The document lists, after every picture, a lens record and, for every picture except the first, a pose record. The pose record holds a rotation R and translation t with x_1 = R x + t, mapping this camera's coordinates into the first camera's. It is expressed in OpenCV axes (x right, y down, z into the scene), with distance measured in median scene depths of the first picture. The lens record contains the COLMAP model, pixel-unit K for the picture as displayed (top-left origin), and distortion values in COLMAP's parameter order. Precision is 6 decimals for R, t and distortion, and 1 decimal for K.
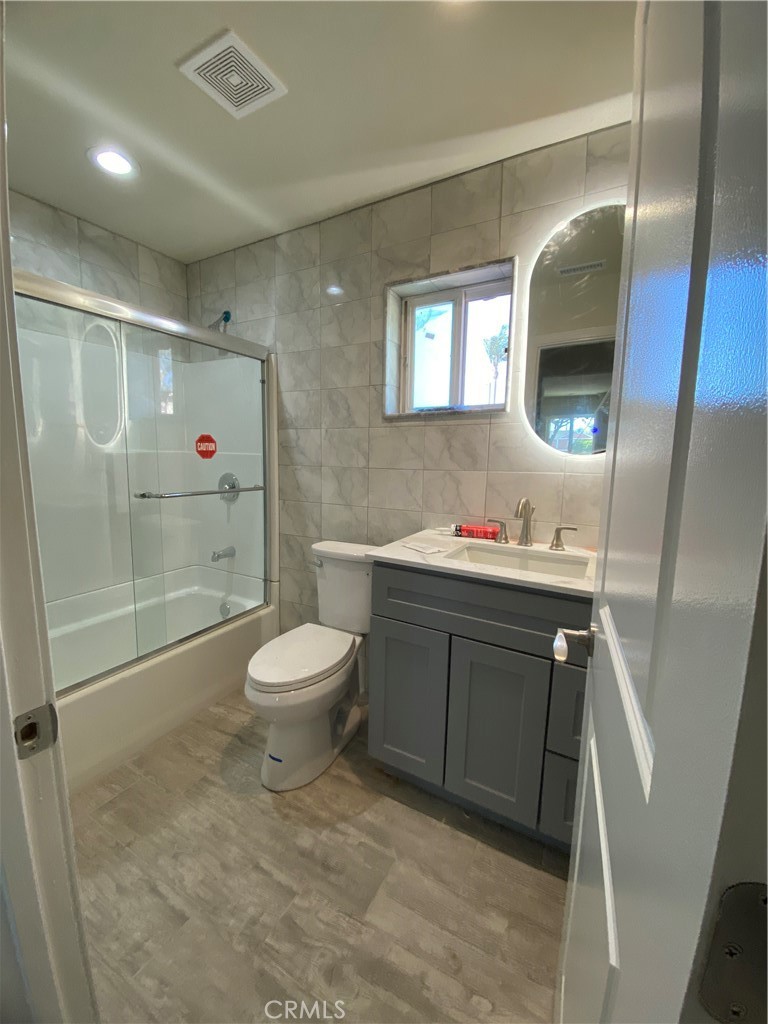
lens RADIAL K [[419.0, 0, 383.2], [0, 419.0, 509.8], [0, 0, 1]] dist [0.001940, -0.002648]
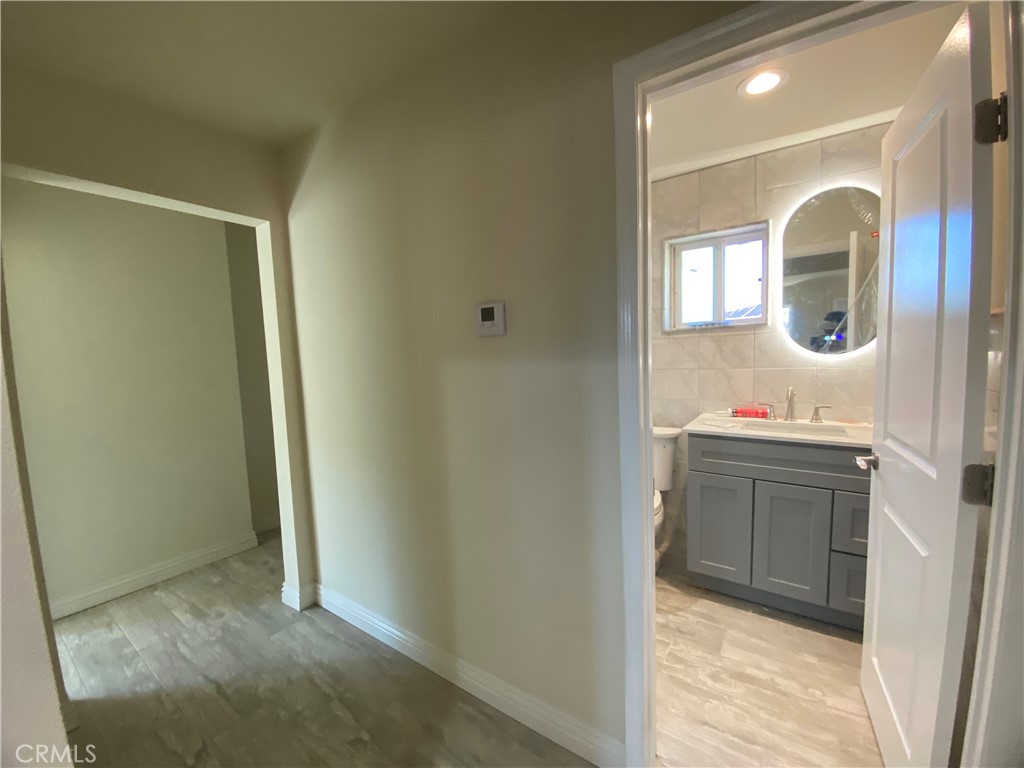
lens RADIAL K [[419.0, 0, 511.4], [0, 419.0, 384.1], [0, 0, 1]] dist [0.001940, -0.002648]
pose [[0.993457, -0.044675, -0.105102, -0.434588], [0.040203, 0.998209, -0.044297, -0.012009], [0.106893, 0.039782, 0.993474, -0.496414]]
